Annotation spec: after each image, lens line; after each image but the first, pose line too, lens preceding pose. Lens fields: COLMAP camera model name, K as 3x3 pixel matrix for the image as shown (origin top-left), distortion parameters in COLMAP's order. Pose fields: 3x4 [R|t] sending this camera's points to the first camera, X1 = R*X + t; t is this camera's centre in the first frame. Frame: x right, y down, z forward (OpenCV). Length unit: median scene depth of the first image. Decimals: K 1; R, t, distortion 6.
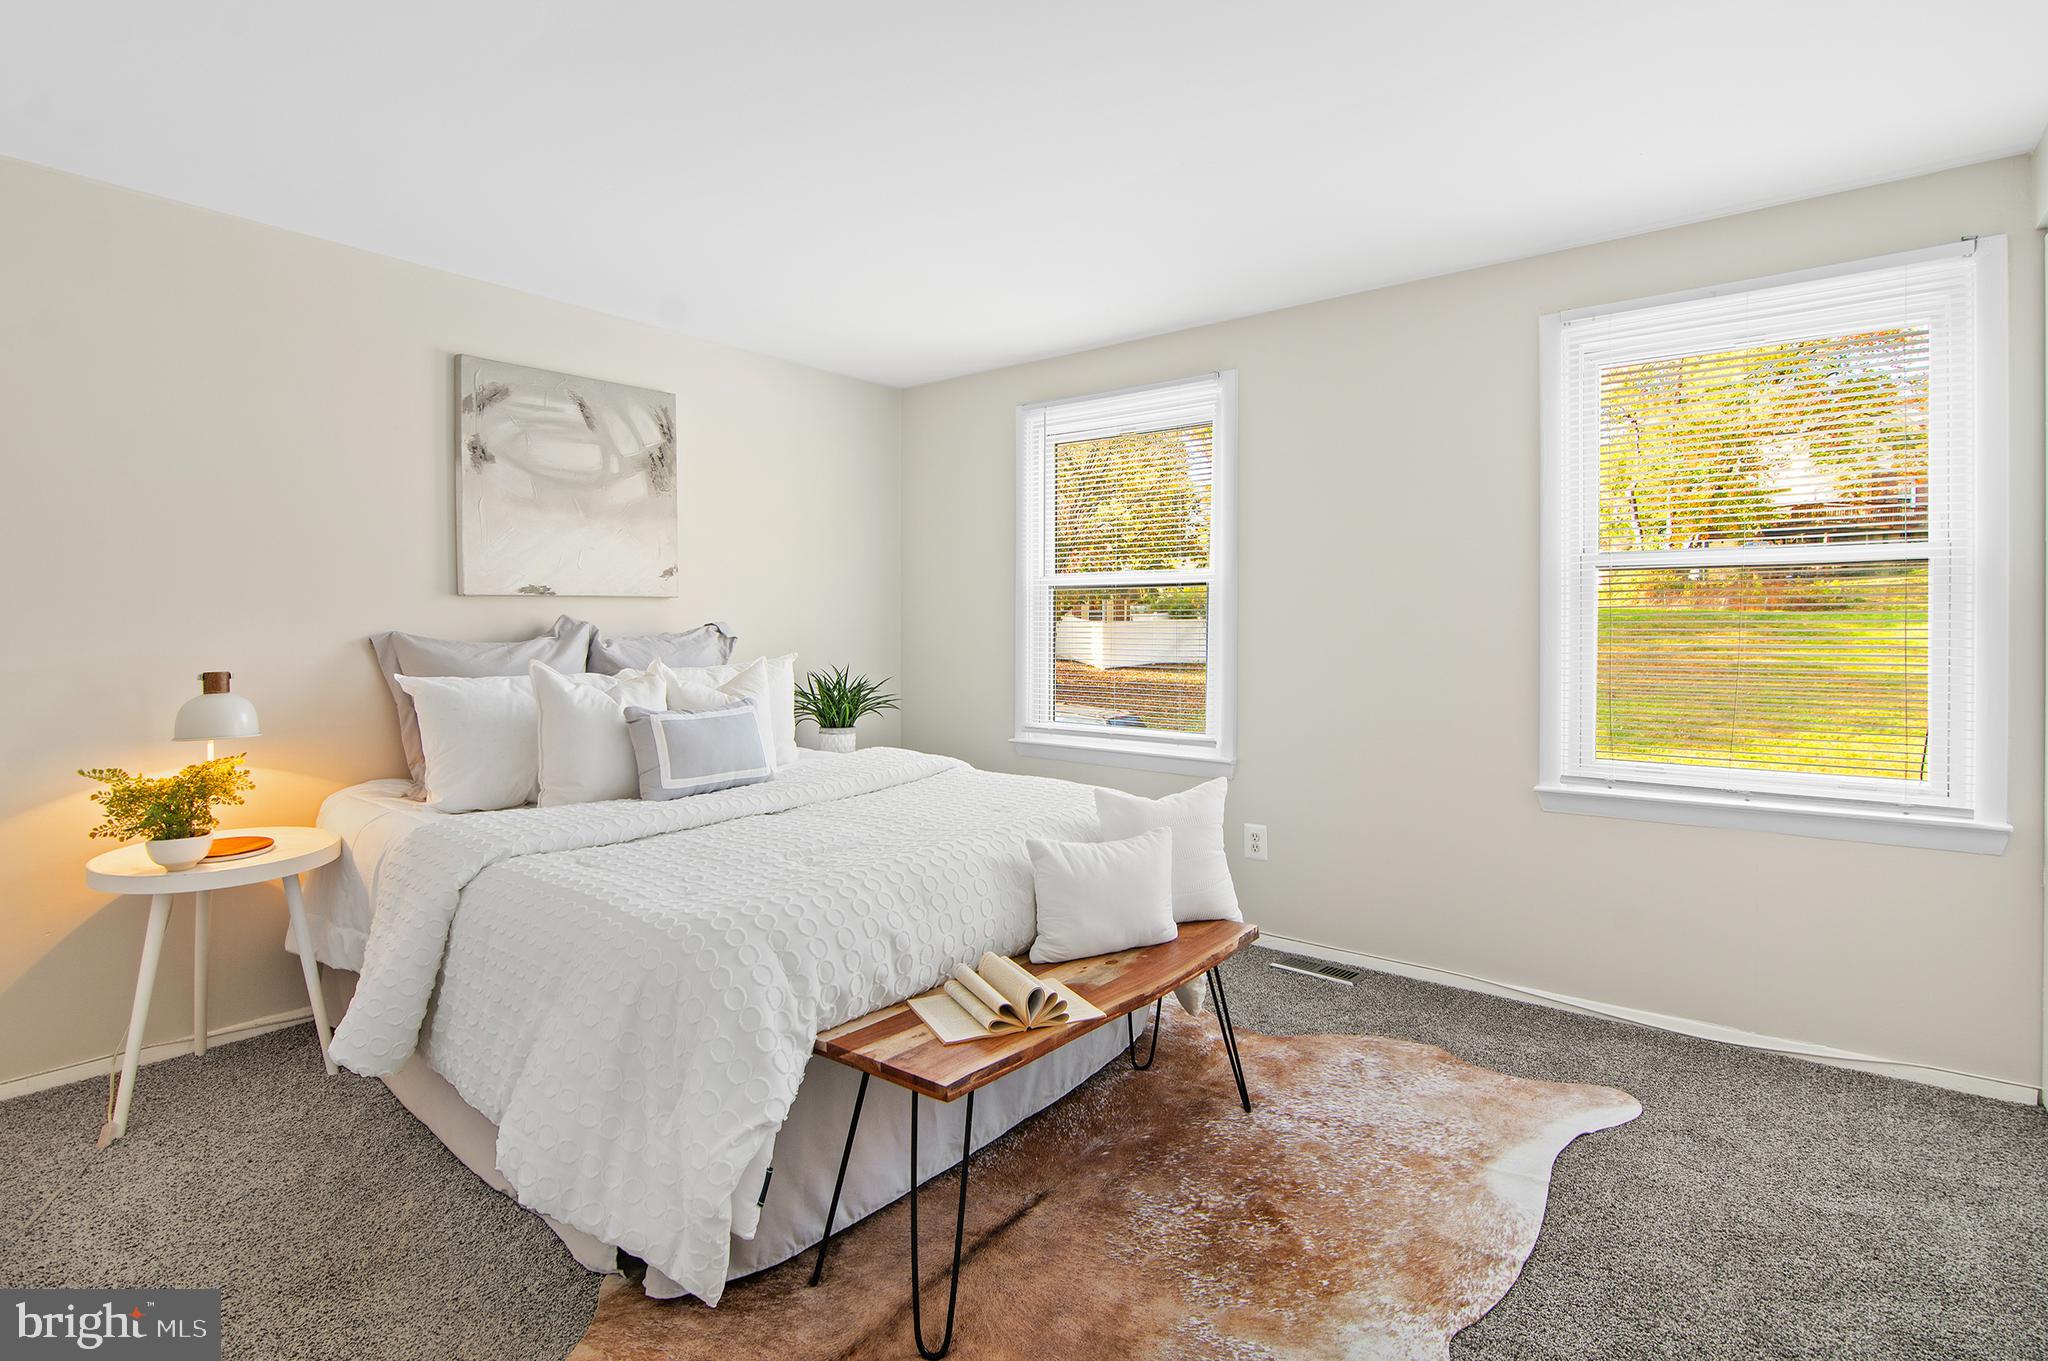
lens RADIAL K [[1018.0, 0, 1033.5], [0, 1018.0, 606.4], [0, 0, 1]] dist [-0.006025, -0.001359]
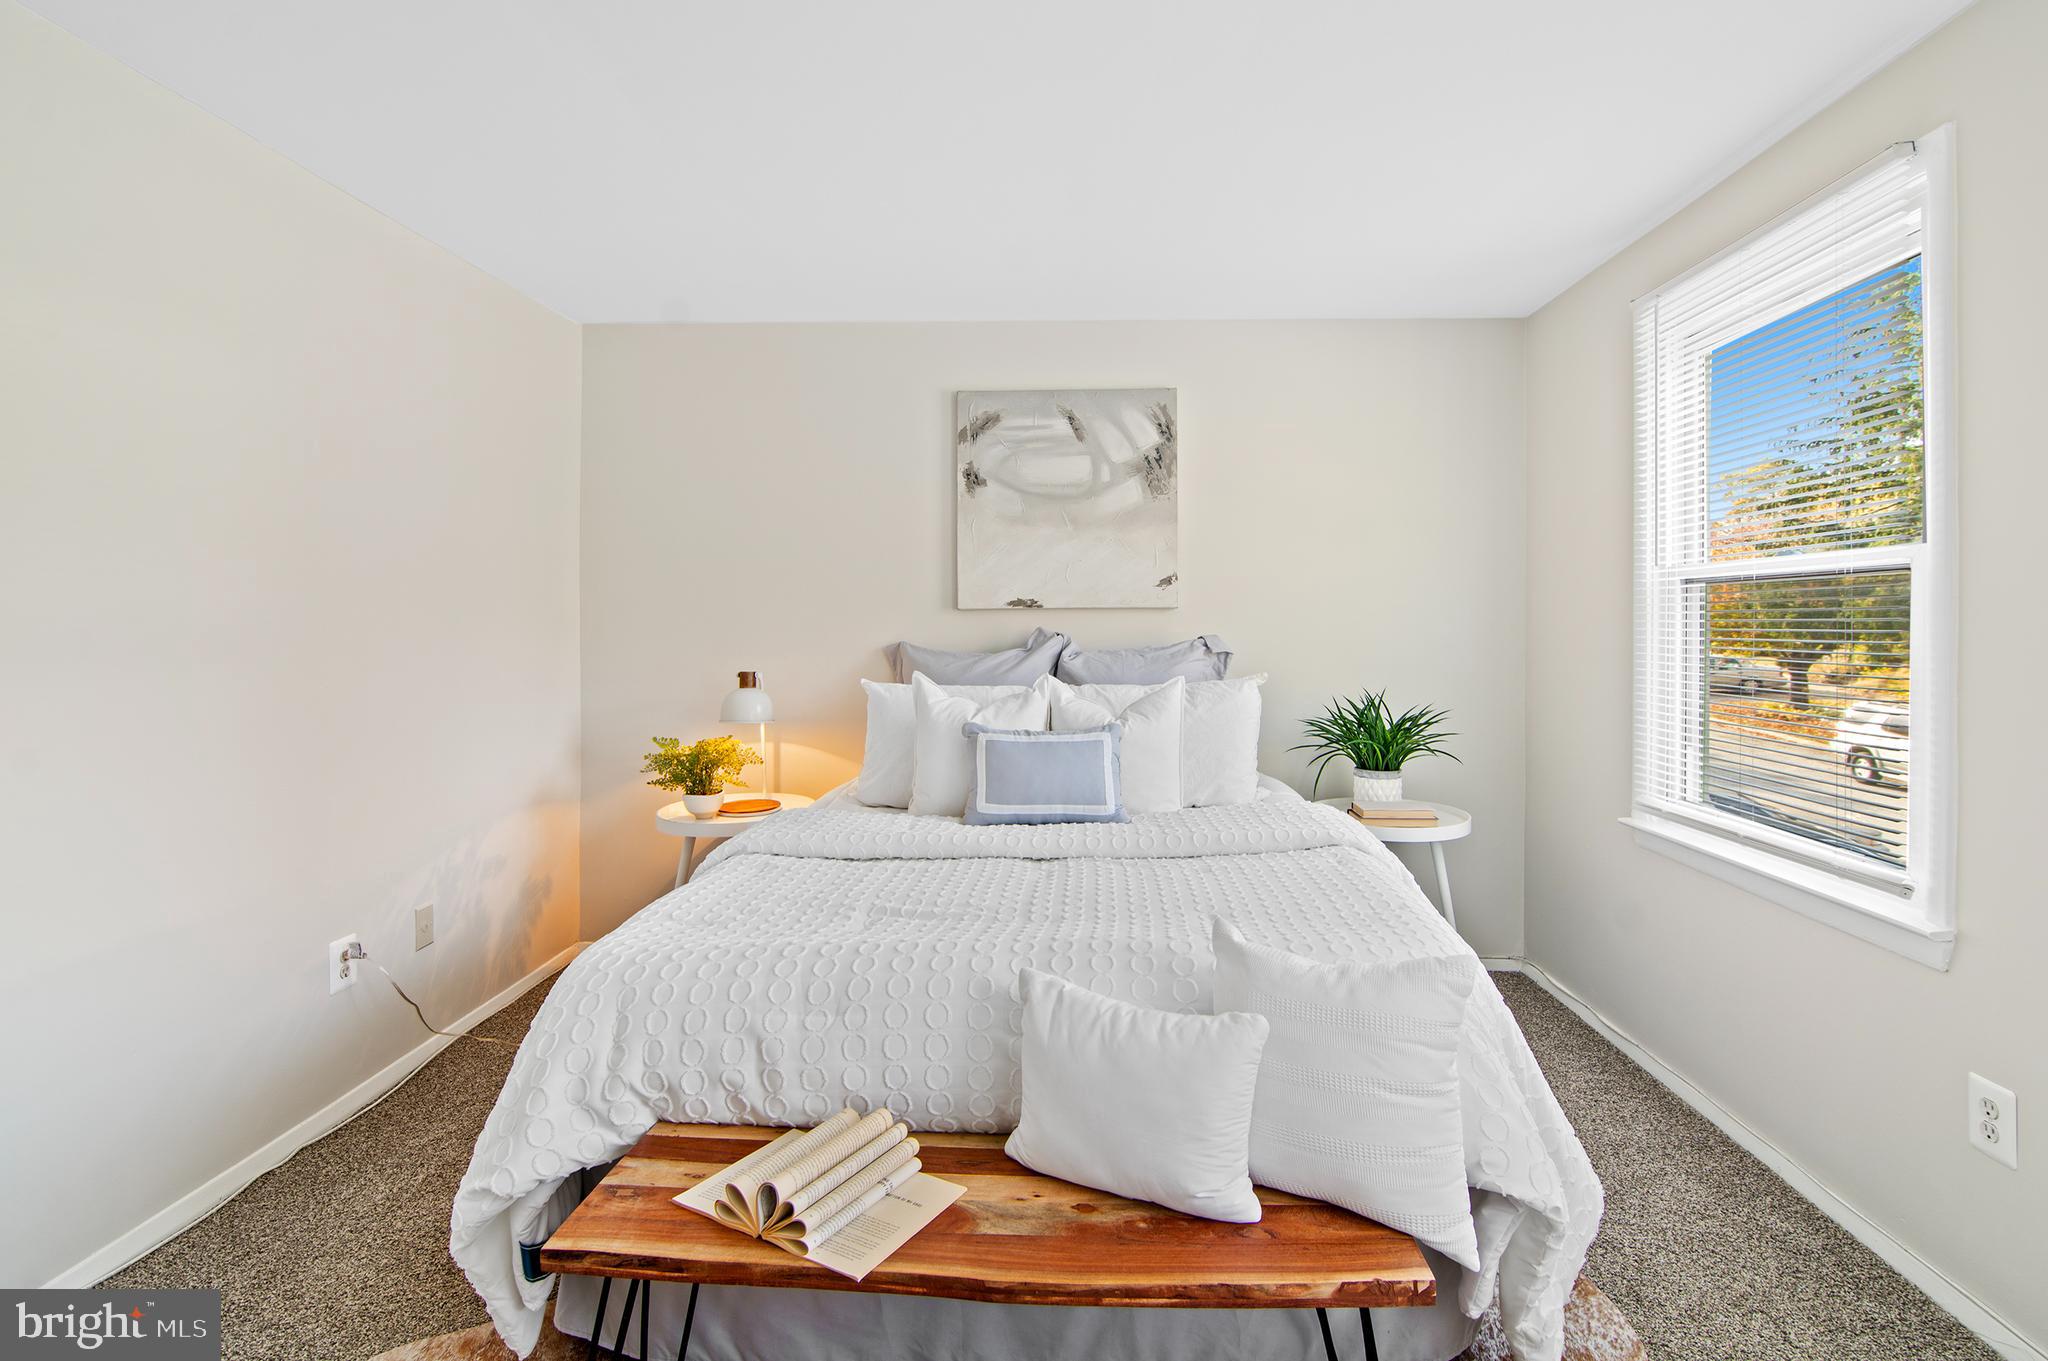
lens RADIAL K [[1007.3, 0, 1042.0], [0, 1007.3, 615.9], [0, 0, 1]] dist [-0.005364, -0.001311]
pose [[0.587822, -0.005966, -0.808968, 0.362961], [0.008894, 0.999960, -0.000913, -0.002199], [0.808941, -0.006658, 0.587851, 0.415384]]
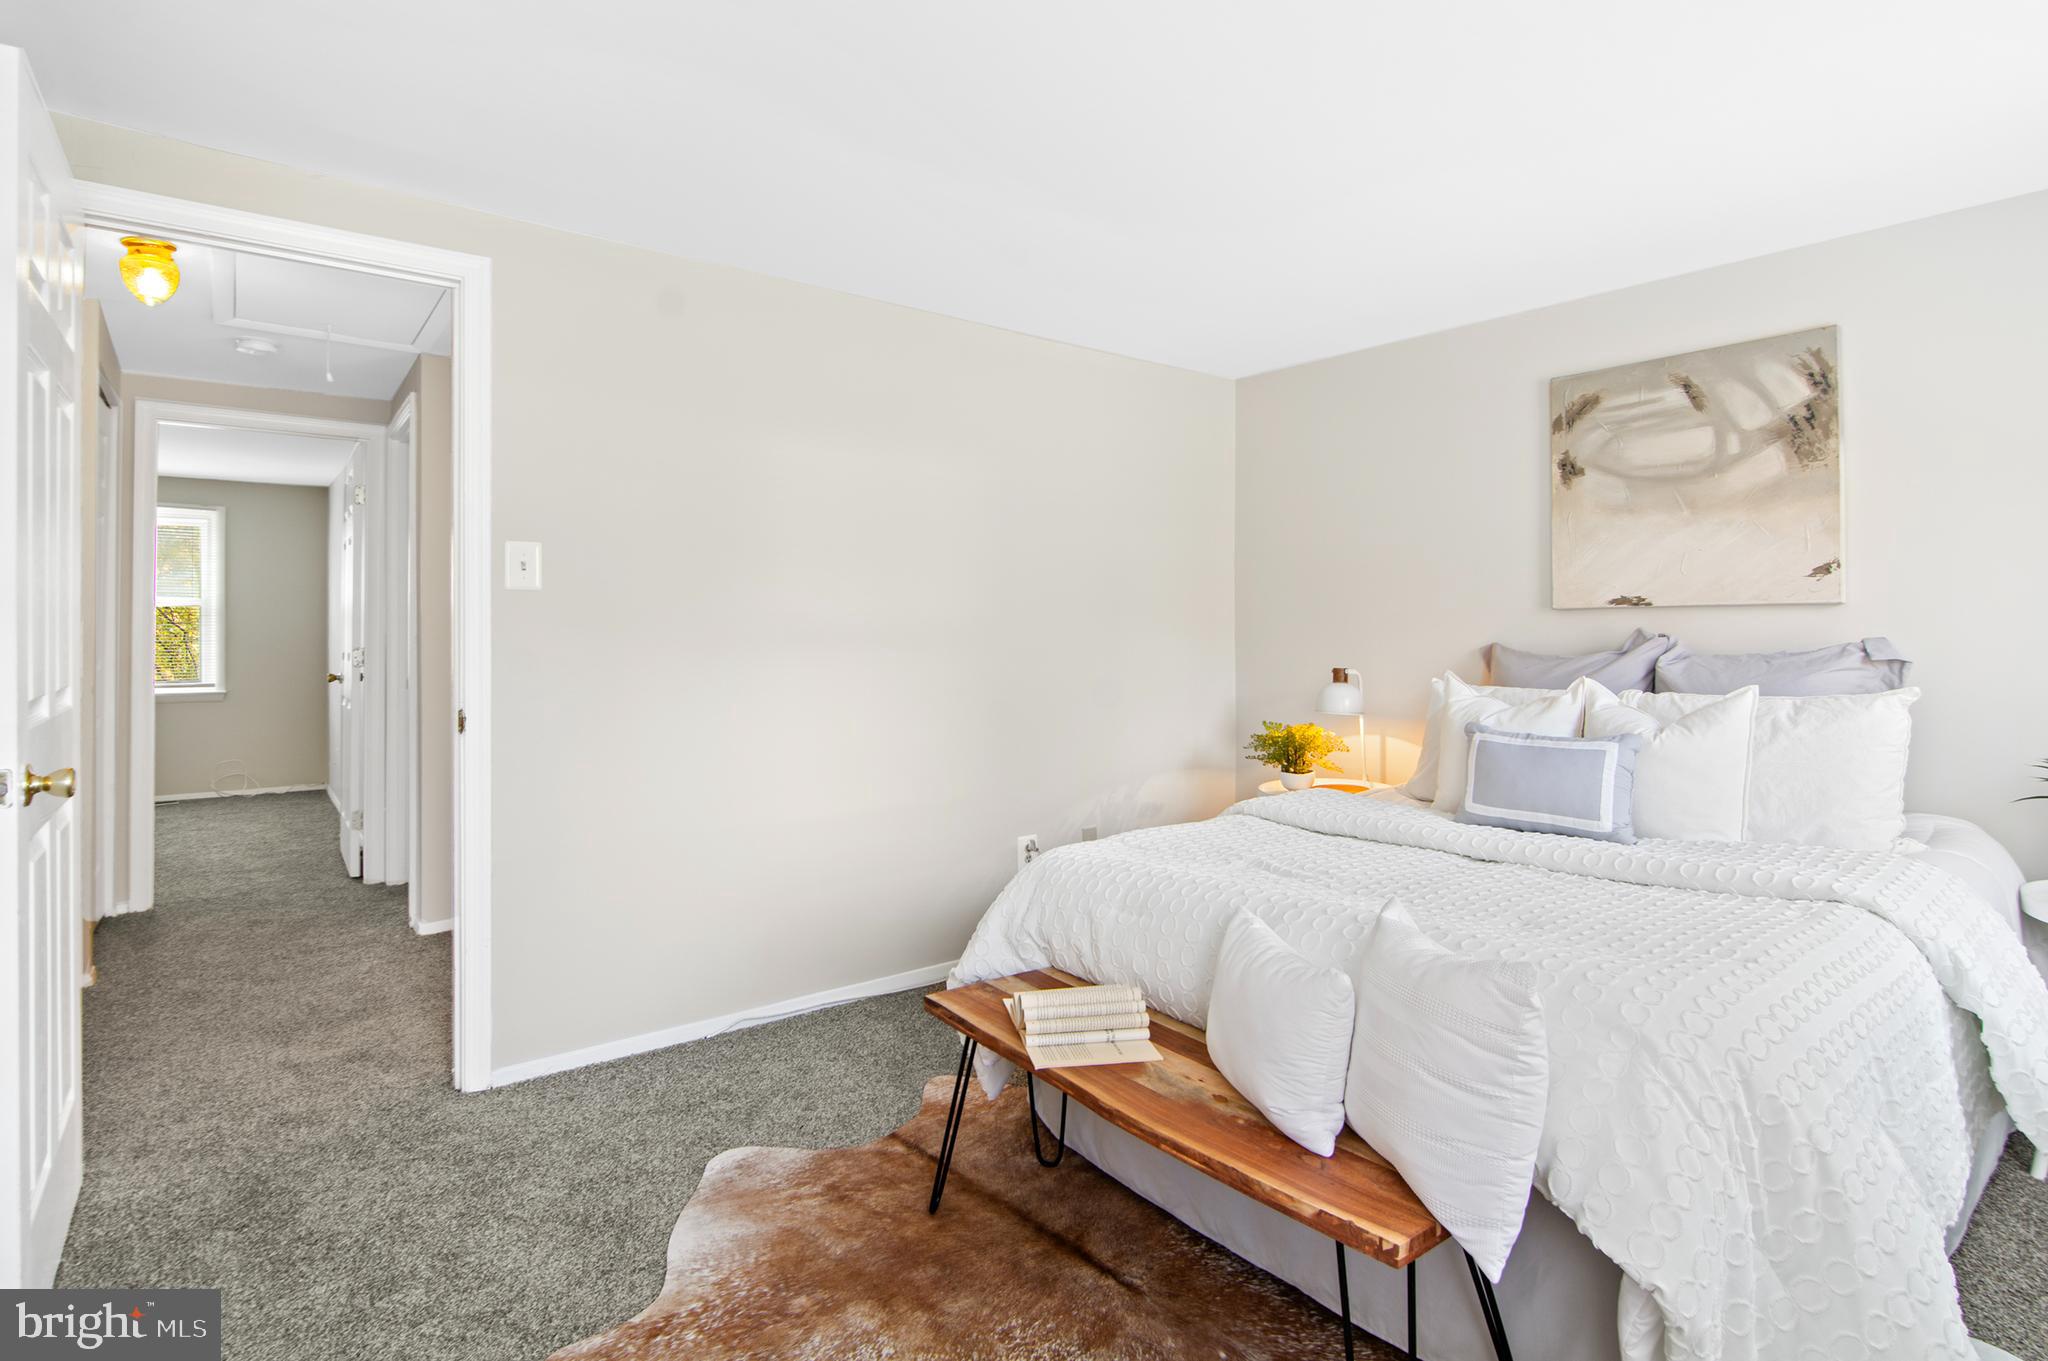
lens RADIAL K [[1018.0, 0, 1033.5], [0, 1018.0, 606.4], [0, 0, 1]] dist [-0.006025, -0.001359]
pose [[-0.219498, -0.023232, -0.975336, 0.549392], [0.009410, 0.999620, -0.025928, 0.007737], [0.975568, -0.014869, -0.219196, 0.683295]]
